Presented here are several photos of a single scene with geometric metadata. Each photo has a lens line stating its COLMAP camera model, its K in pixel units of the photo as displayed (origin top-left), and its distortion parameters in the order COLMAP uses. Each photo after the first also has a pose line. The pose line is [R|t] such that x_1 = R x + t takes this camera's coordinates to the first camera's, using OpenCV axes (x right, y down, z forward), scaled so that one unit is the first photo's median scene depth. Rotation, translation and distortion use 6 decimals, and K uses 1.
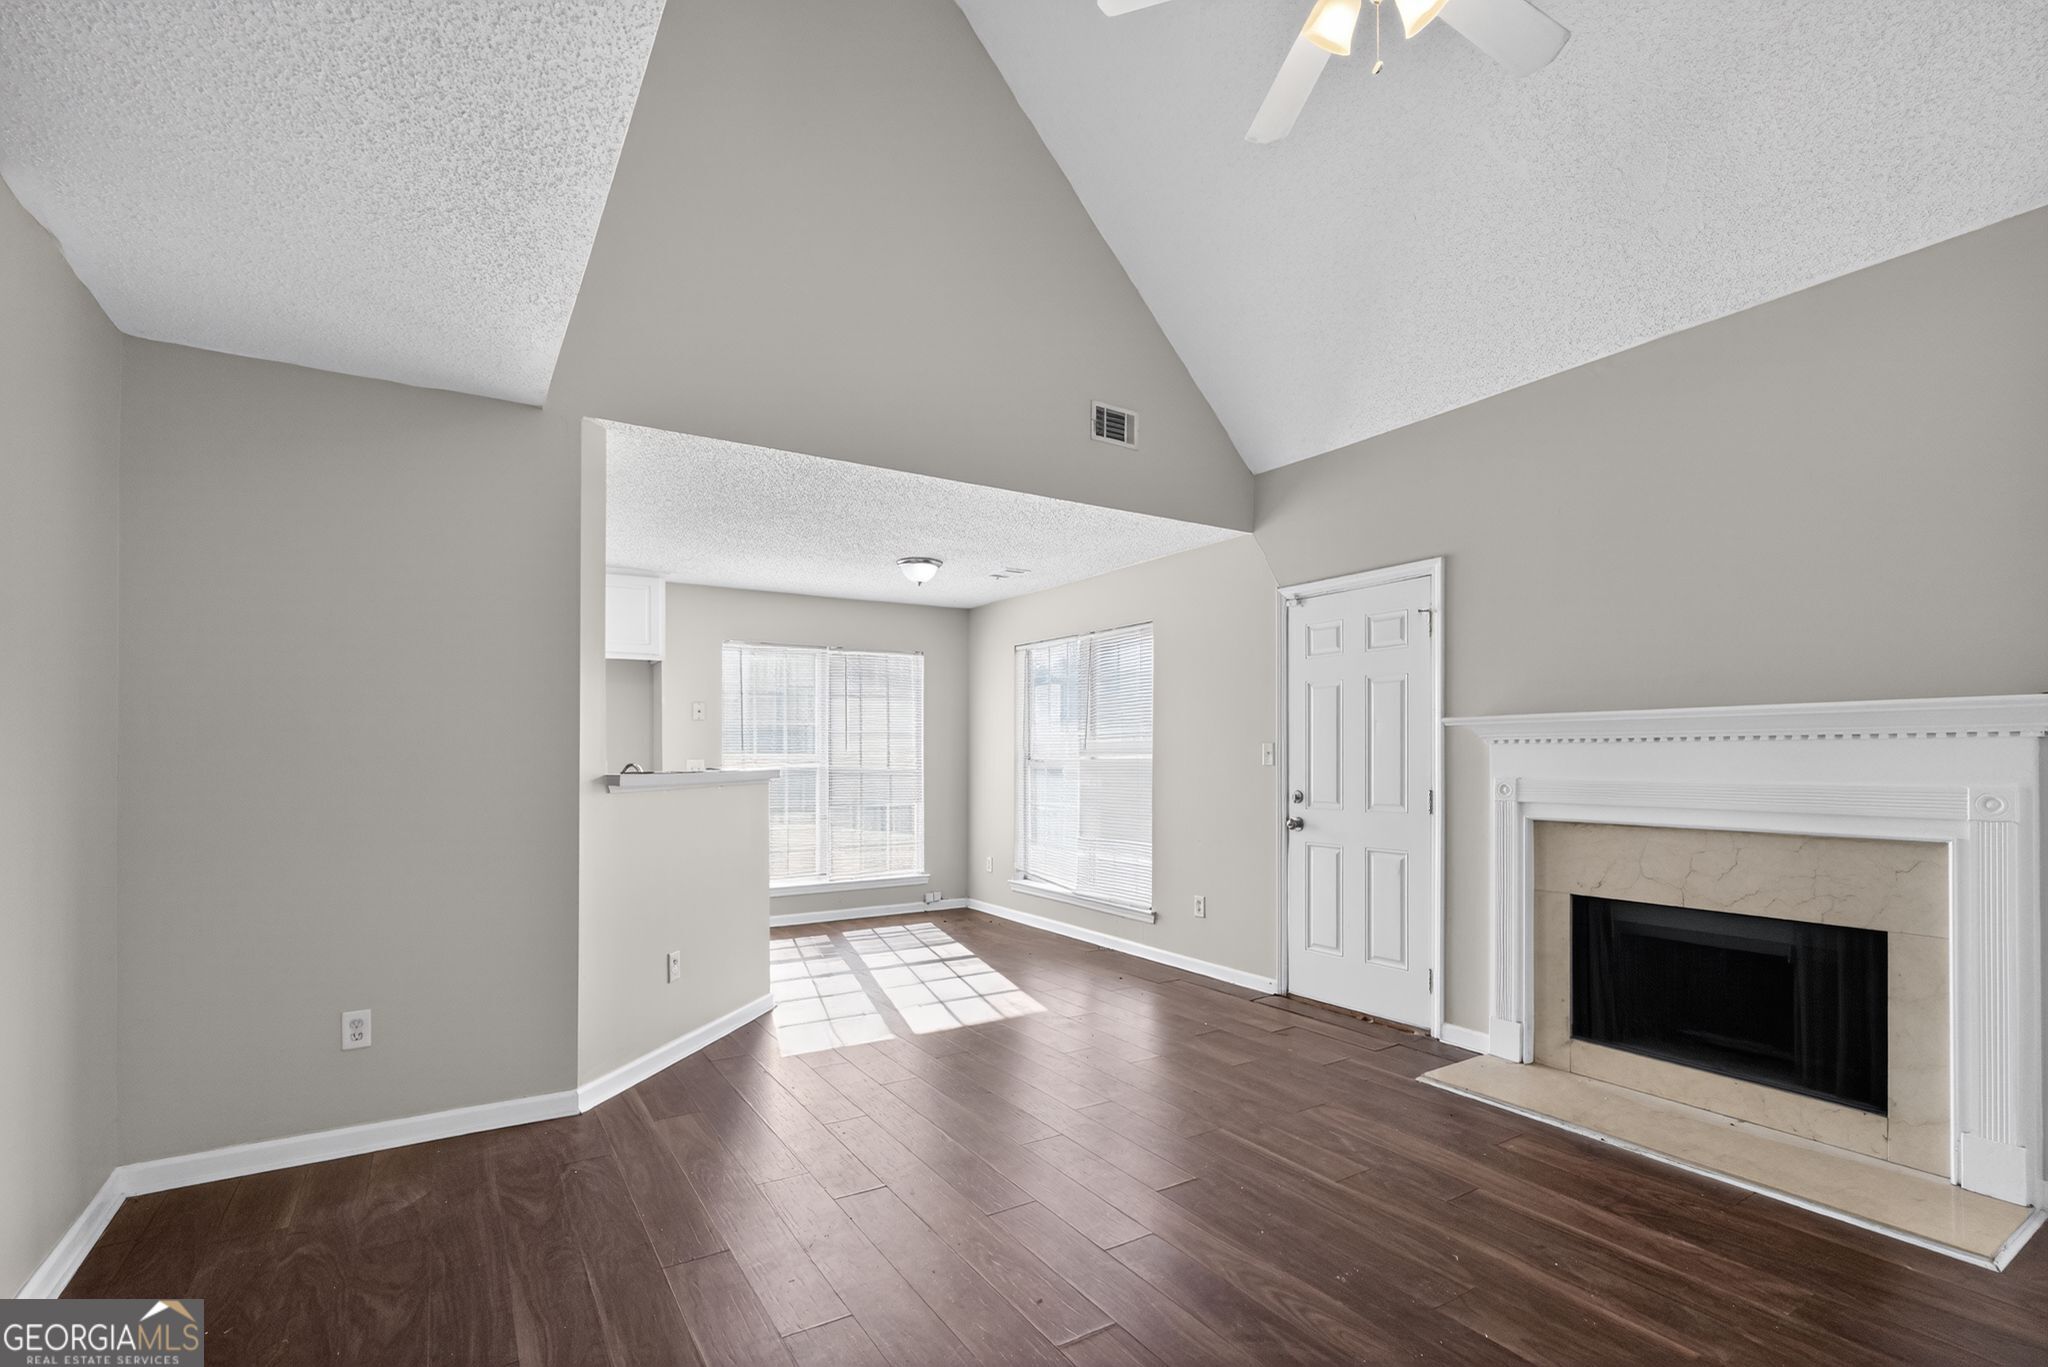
lens RADIAL K [[929.5, 0, 1016.3], [0, 929.5, 757.9], [0, 0, 1]] dist [0.001298, 0.000109]
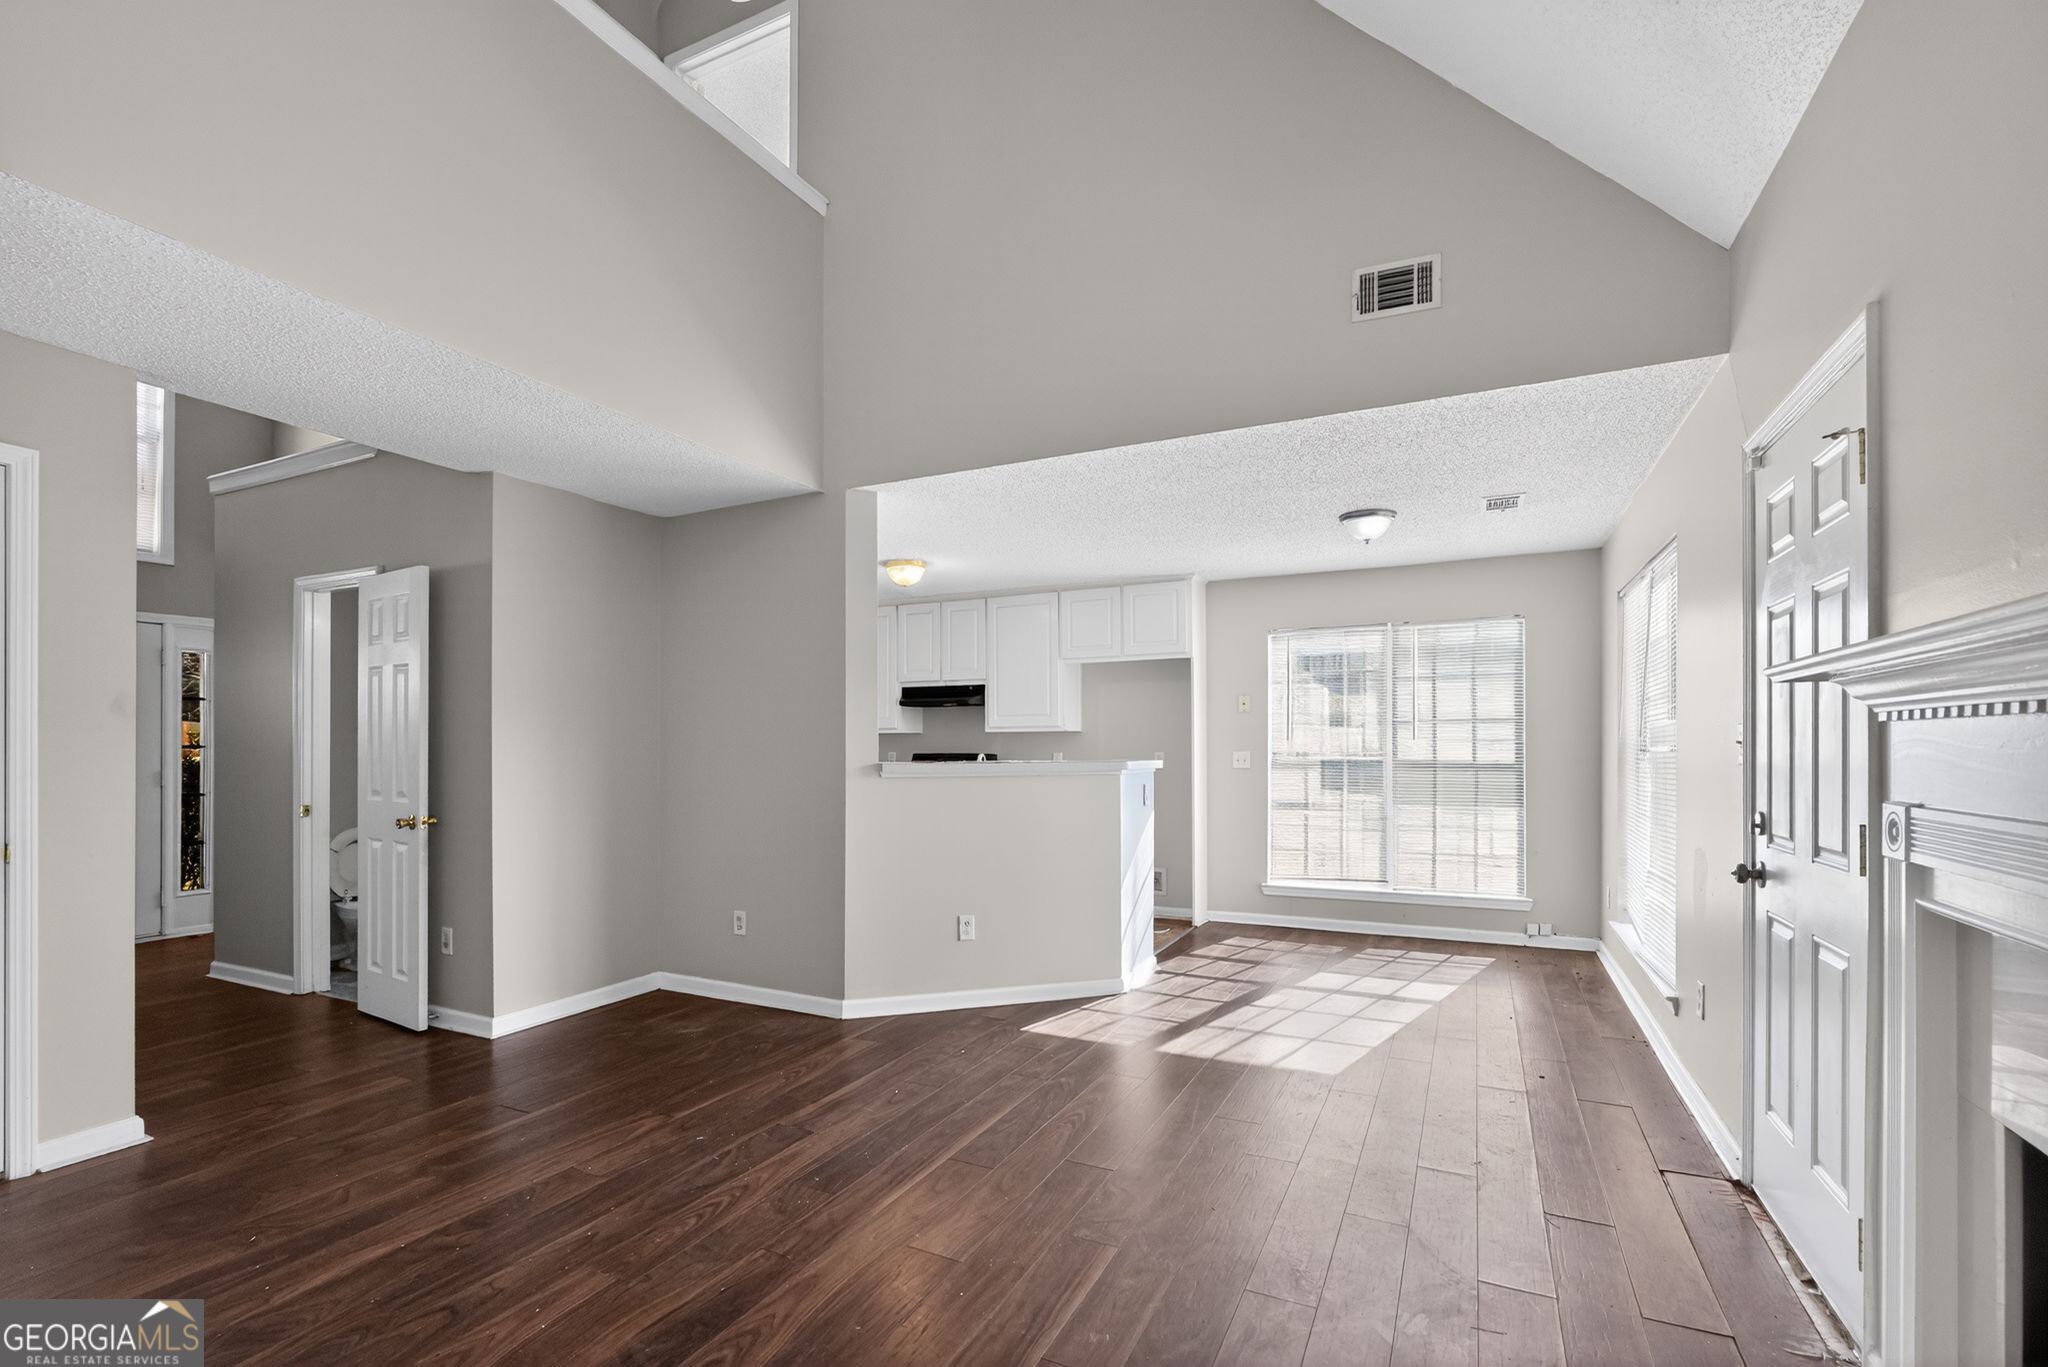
lens RADIAL K [[911.0, 0, 1015.3], [0, 911.0, 743.5], [0, 0, 1]] dist [-0.023518, -0.000033]
pose [[0.526721, -0.005171, -0.850022, 0.618175], [-0.001633, 0.999973, -0.007095, 0.000700], [0.850037, 0.005125, 0.526699, 0.436988]]
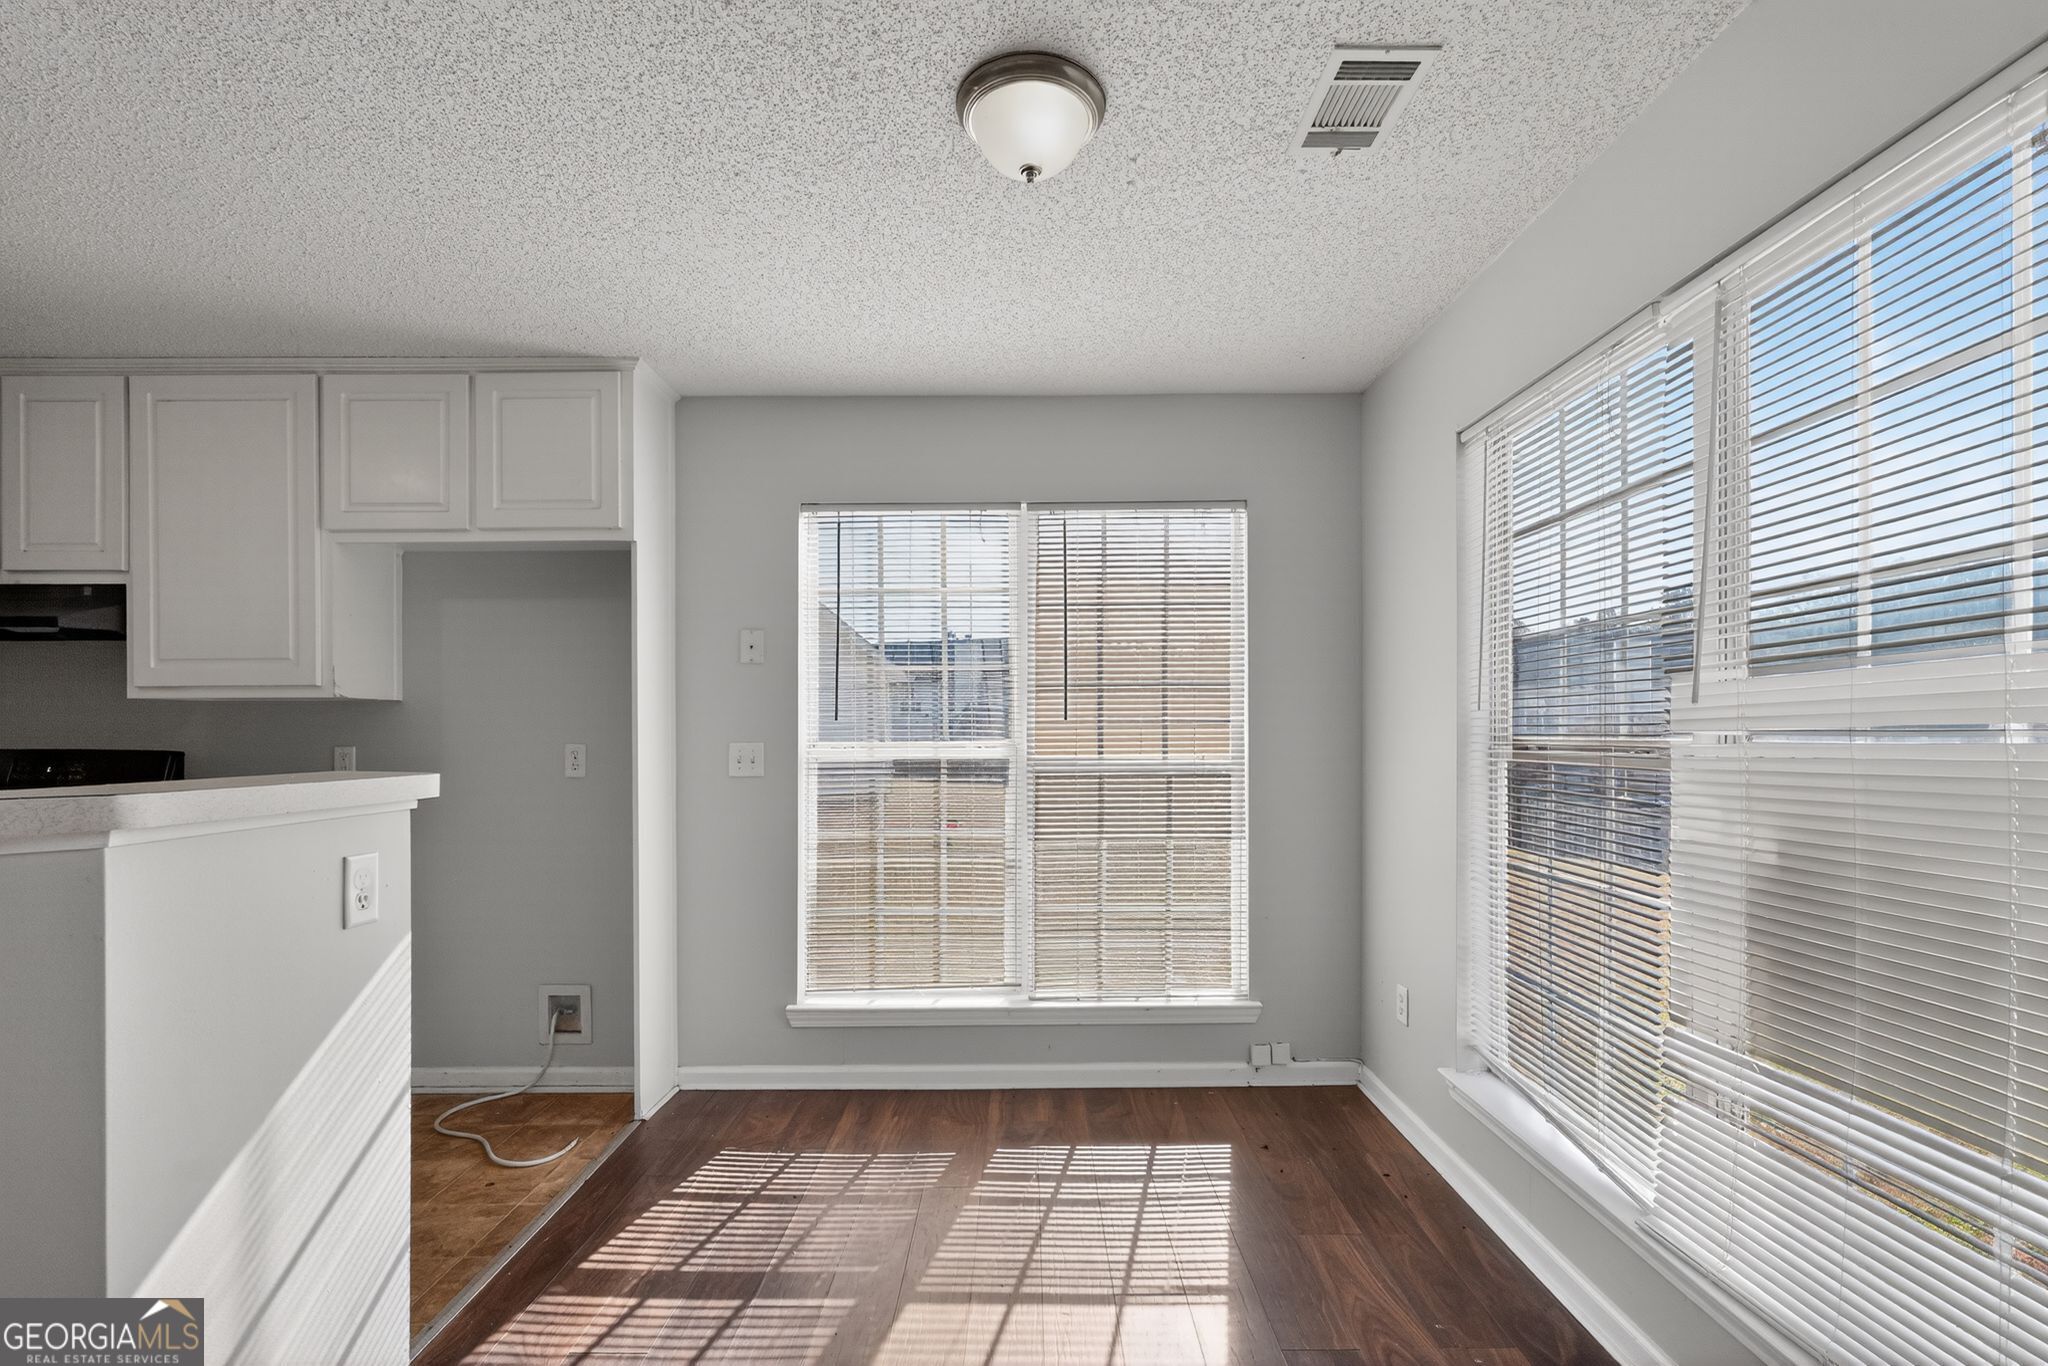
lens RADIAL K [[911.0, 0, 1015.3], [0, 911.0, 743.0], [0, 0, 1]] dist [-0.023518, -0.000033]
pose [[0.851287, 0.002340, -0.524695, 0.063562], [0.000537, 0.999986, 0.005330, -0.001045], [0.524700, -0.004820, 0.851274, 1.091685]]
